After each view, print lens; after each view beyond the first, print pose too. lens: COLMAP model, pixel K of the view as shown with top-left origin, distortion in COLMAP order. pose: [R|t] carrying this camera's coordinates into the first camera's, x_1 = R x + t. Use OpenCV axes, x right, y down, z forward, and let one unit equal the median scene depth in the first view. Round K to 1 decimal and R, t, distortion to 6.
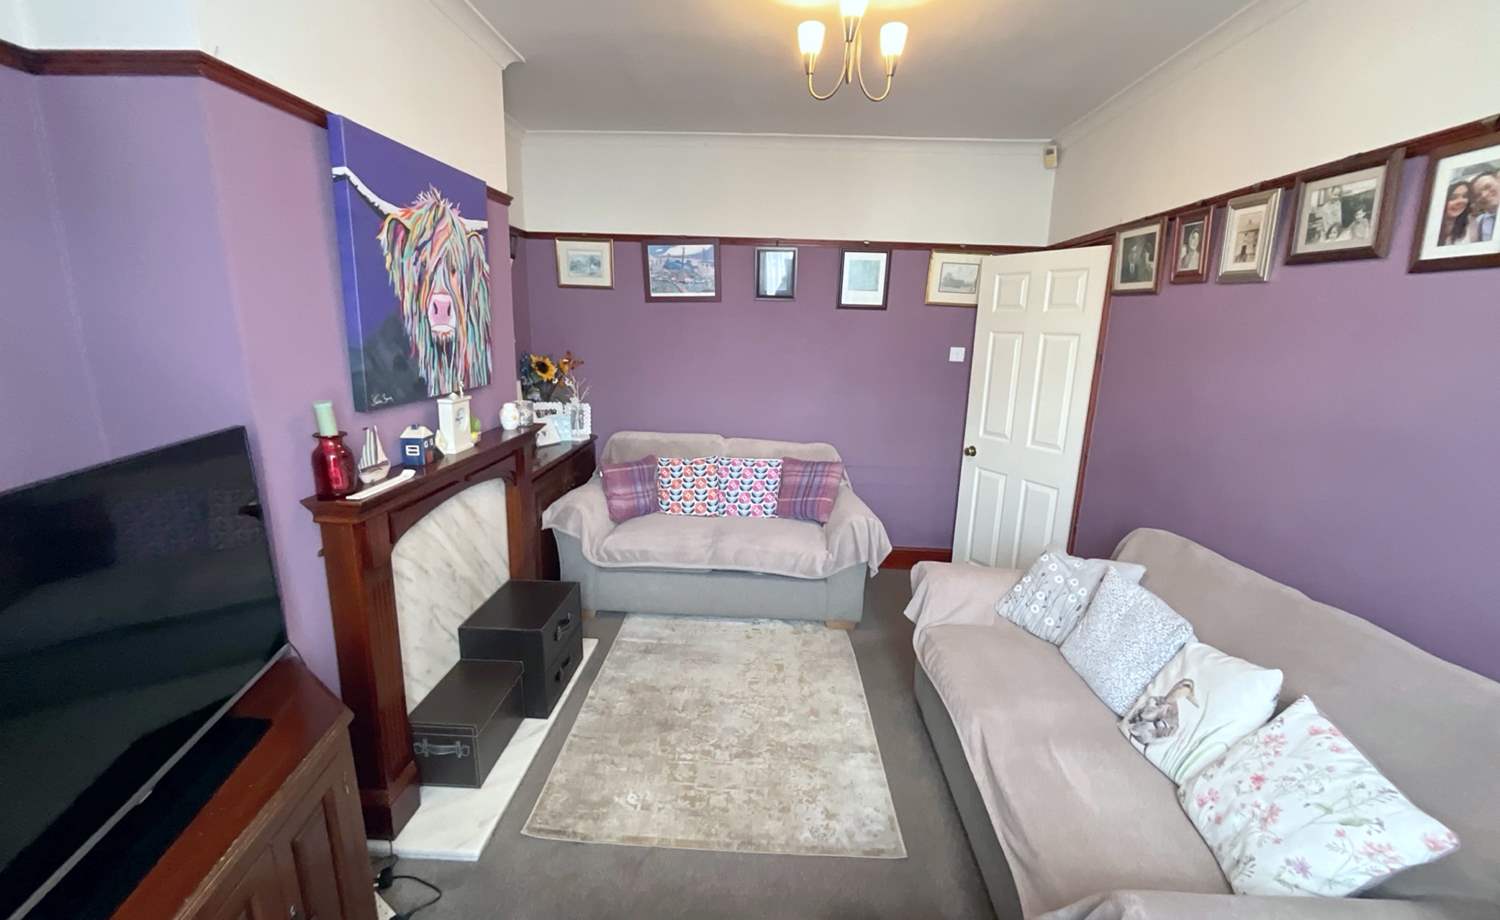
lens RADIAL K [[608.9, 0, 752.1], [0, 608.9, 451.8], [0, 0, 1]] dist [-0.002564, 0.000844]
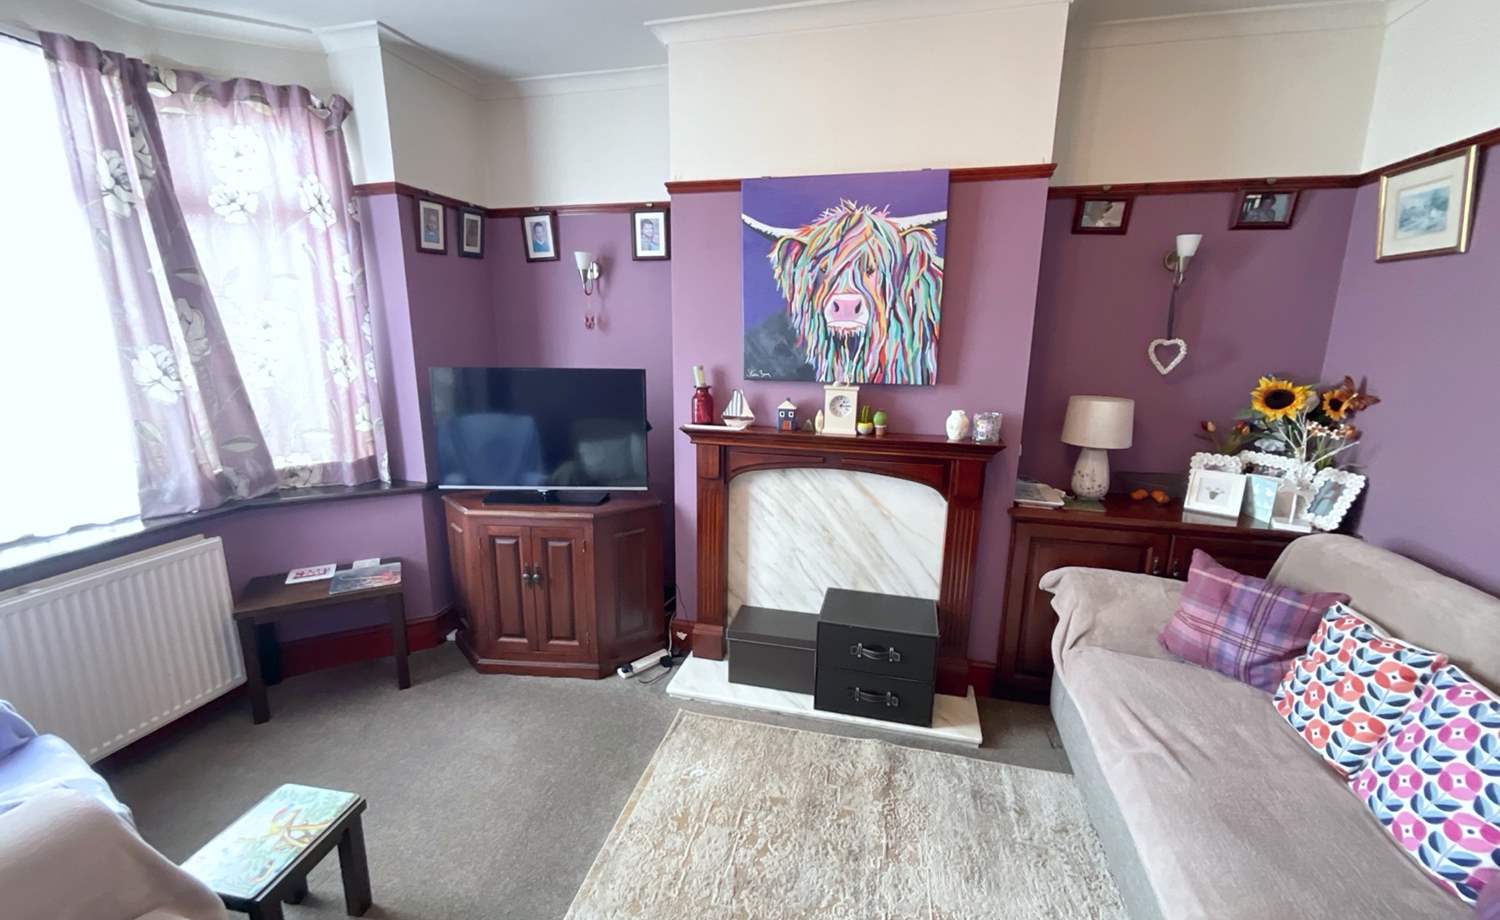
lens RADIAL K [[608.9, 0, 746.6], [0, 608.9, 456.7], [0, 0, 1]] dist [-0.002564, 0.000844]
pose [[-0.206120, 0.171799, -0.963327, 0.690158], [-0.222396, 0.950479, 0.217093, -0.180543], [0.952919, 0.258988, -0.157706, 1.109367]]
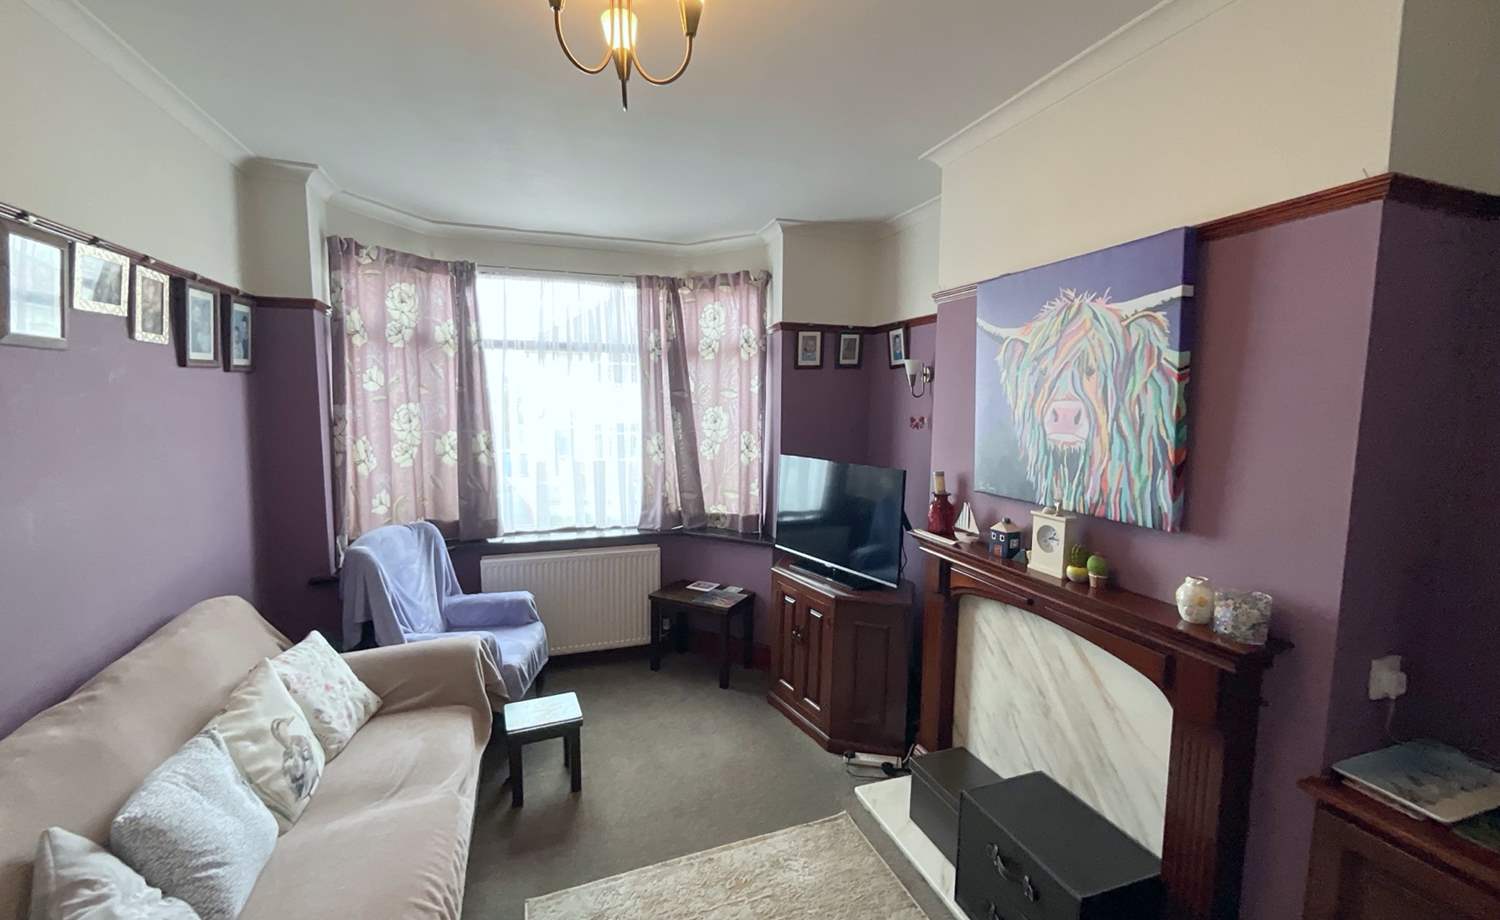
lens RADIAL K [[608.9, 0, 753.1], [0, 608.9, 456.0], [0, 0, 1]] dist [-0.002564, 0.000844]
pose [[-0.926136, -0.005360, -0.377151, 0.267985], [-0.116191, 0.955330, 0.271744, -0.382354], [0.358847, 0.295494, -0.885388, 1.704607]]
